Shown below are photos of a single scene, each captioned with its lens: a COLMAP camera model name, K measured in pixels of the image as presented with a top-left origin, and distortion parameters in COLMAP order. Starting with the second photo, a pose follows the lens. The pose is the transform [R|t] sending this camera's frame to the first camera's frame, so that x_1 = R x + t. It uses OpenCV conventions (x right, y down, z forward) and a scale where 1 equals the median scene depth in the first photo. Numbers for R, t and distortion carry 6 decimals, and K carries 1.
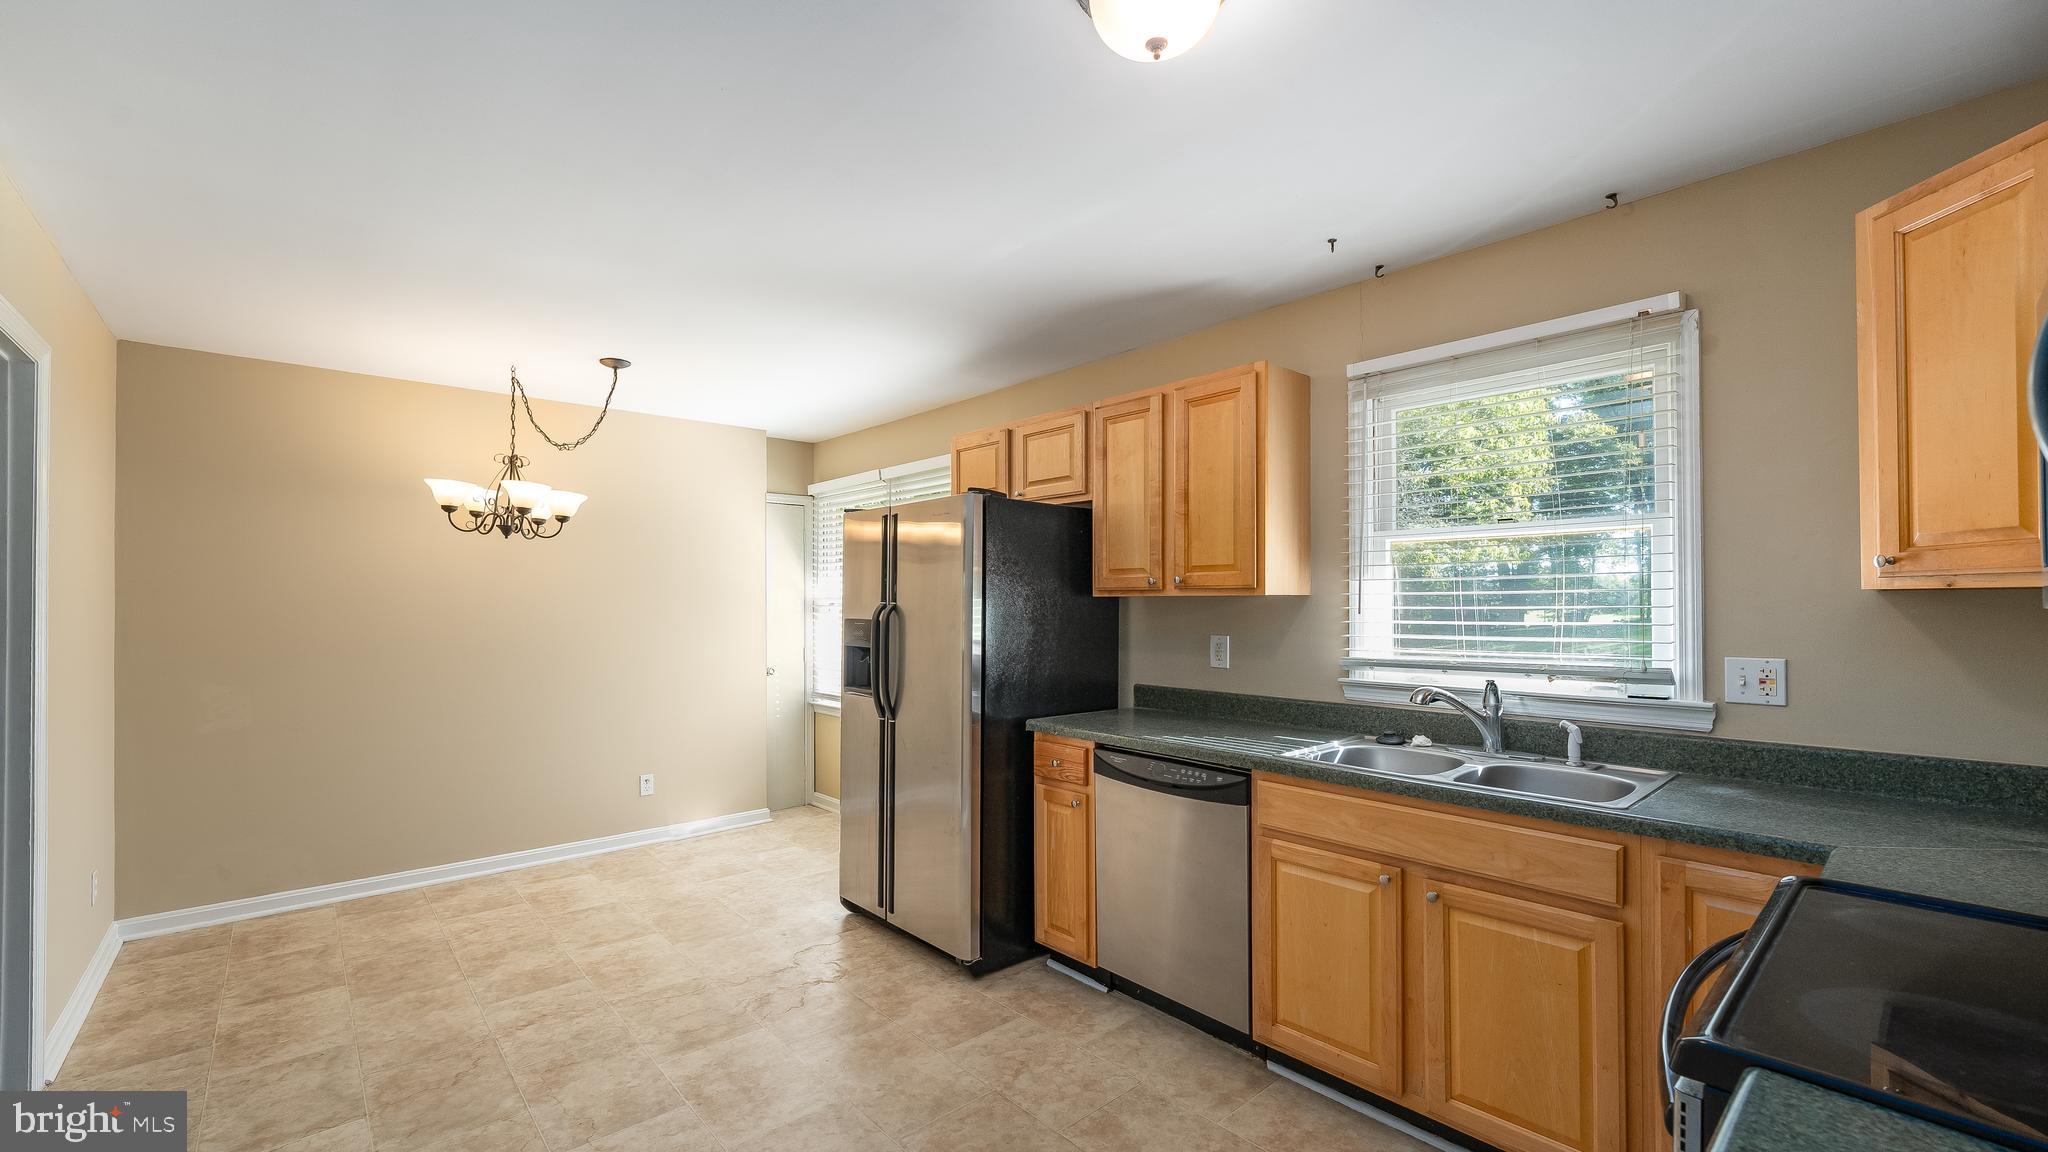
lens RADIAL K [[839.5, 0, 1010.0], [0, 839.5, 589.2], [0, 0, 1]] dist [-0.019167, -0.001370]
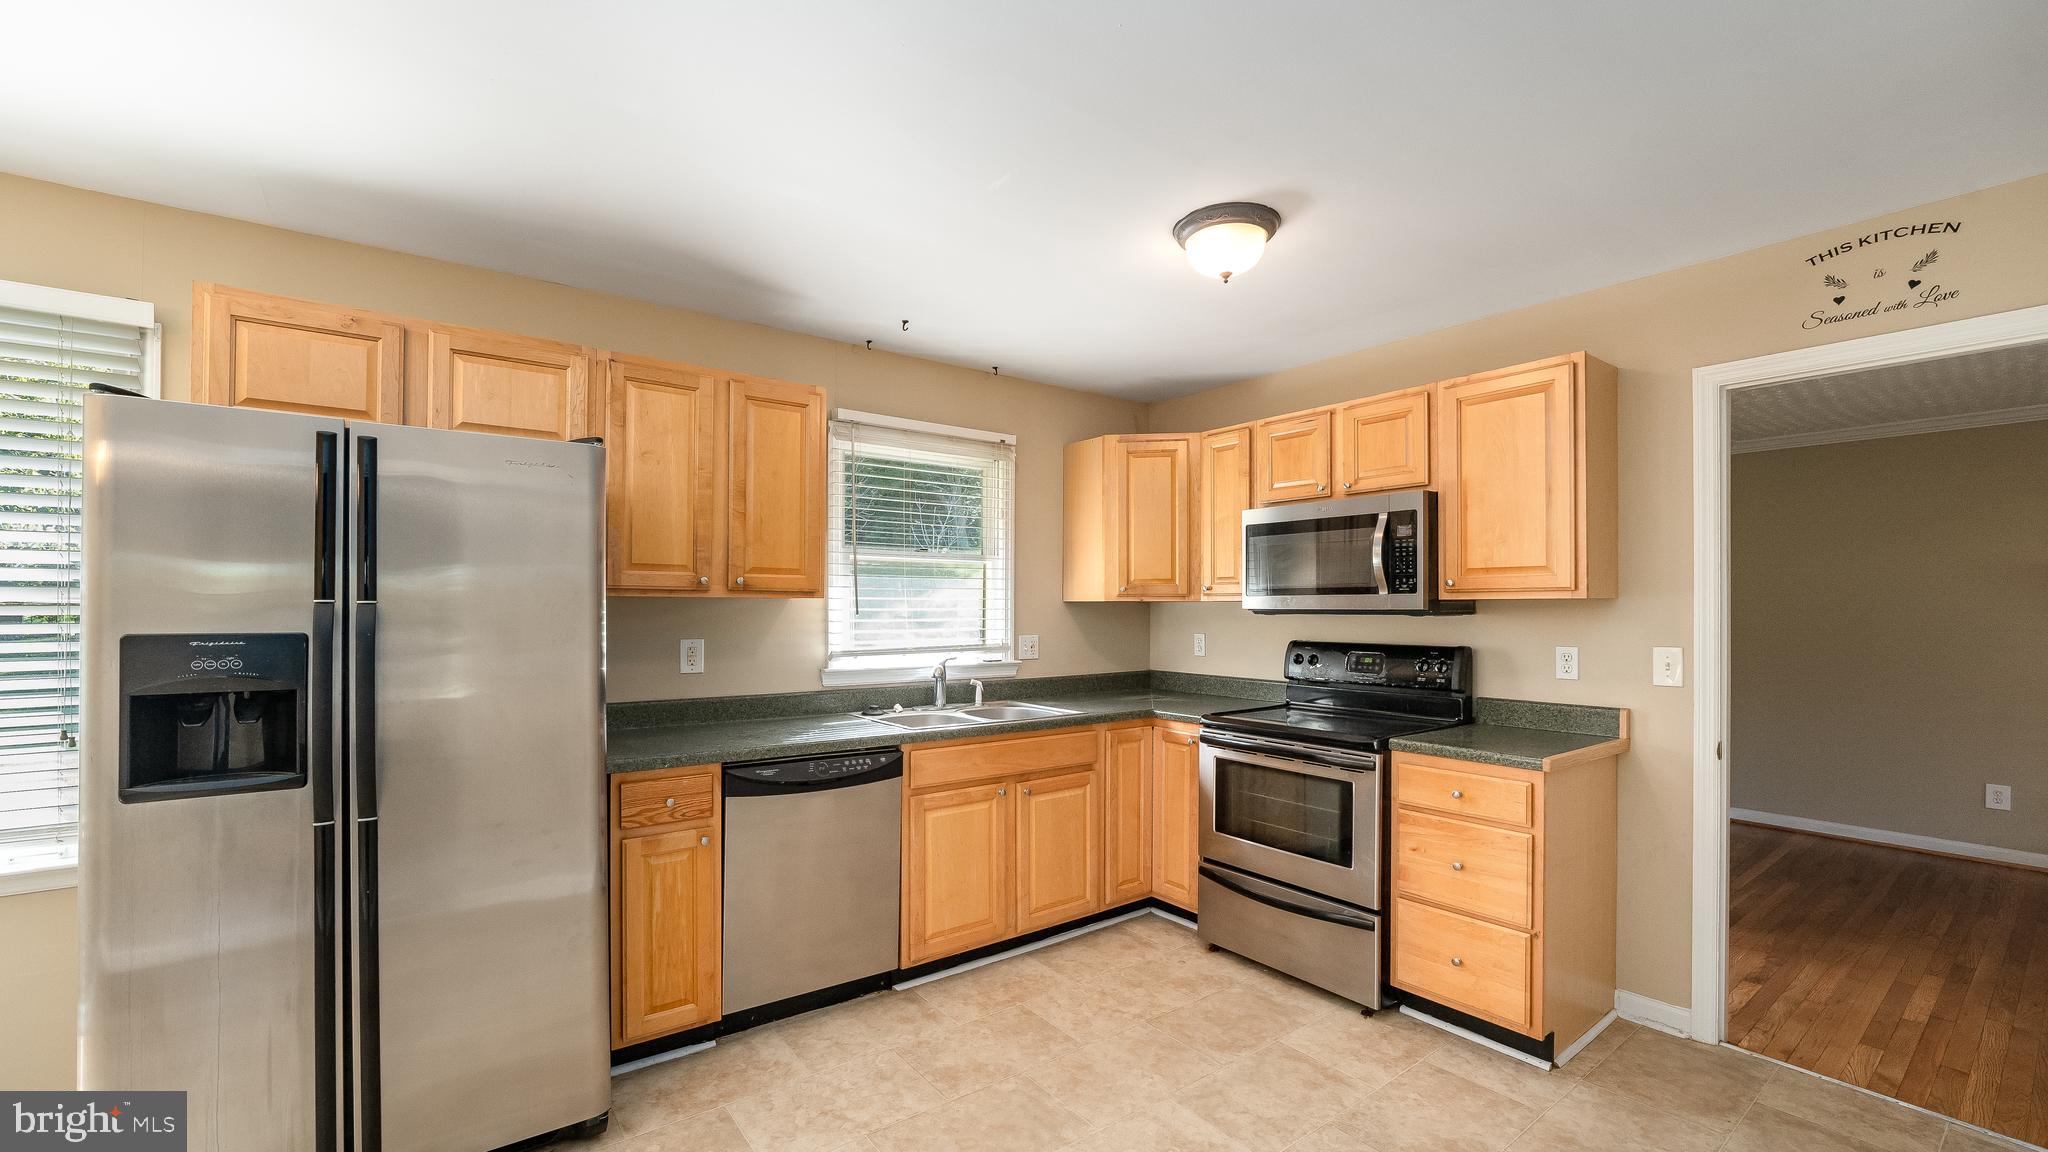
lens RADIAL K [[839.5, 0, 1020.8], [0, 839.5, 594.8], [0, 0, 1]] dist [-0.019167, -0.001370]
pose [[0.065052, 0.016099, 0.997752, -0.615286], [-0.022220, 0.999645, -0.014681, 0.009956], [-0.997634, -0.021215, 0.065387, 0.516521]]
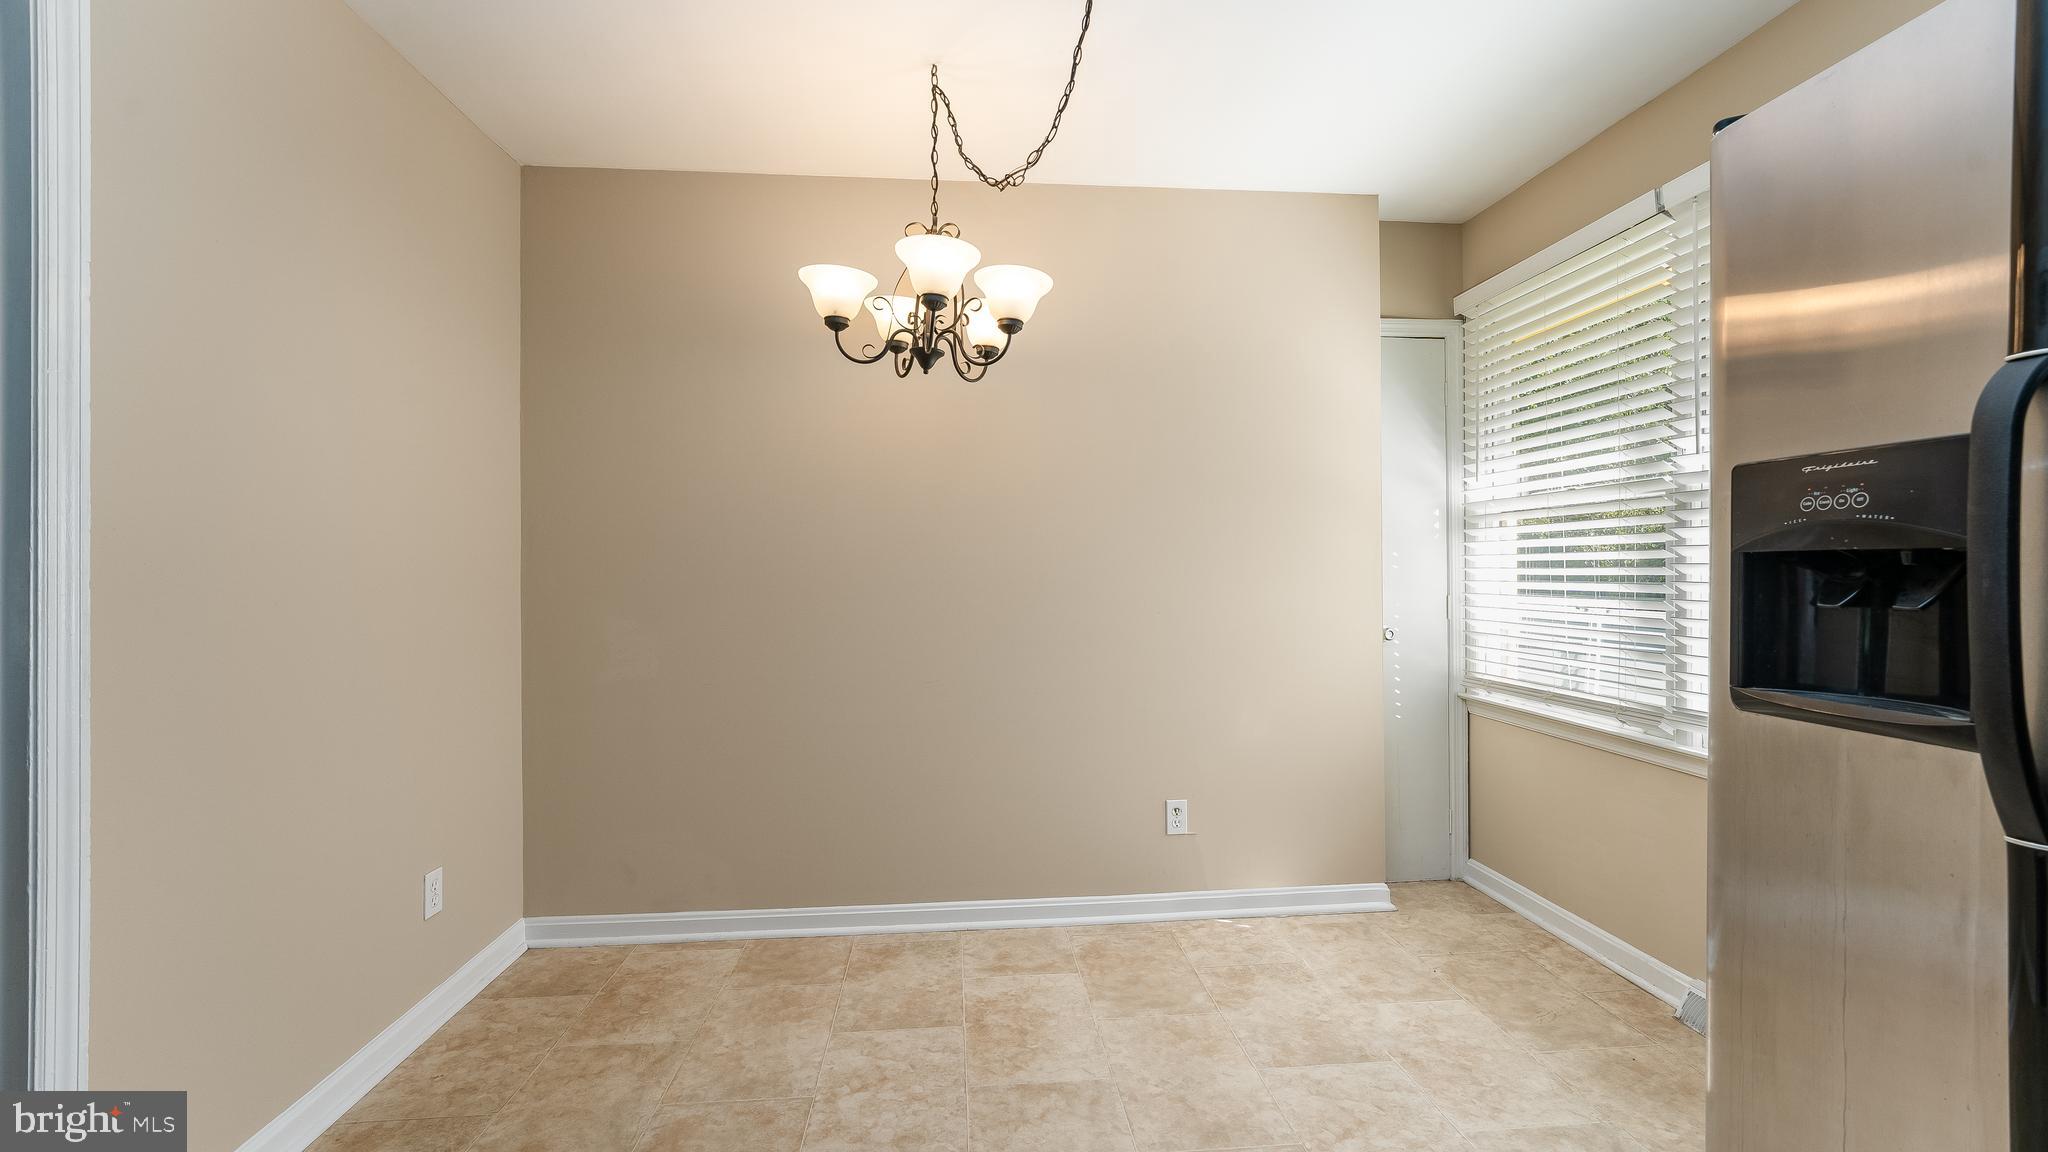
lens RADIAL K [[839.5, 0, 1024.0], [0, 839.5, 575.6], [0, 0, 1]] dist [-0.019167, -0.001370]
pose [[0.813110, 0.001615, -0.582108, -0.240575], [0.012223, 0.999728, 0.019848, 0.068237], [0.581982, -0.023254, 0.812869, 0.620255]]
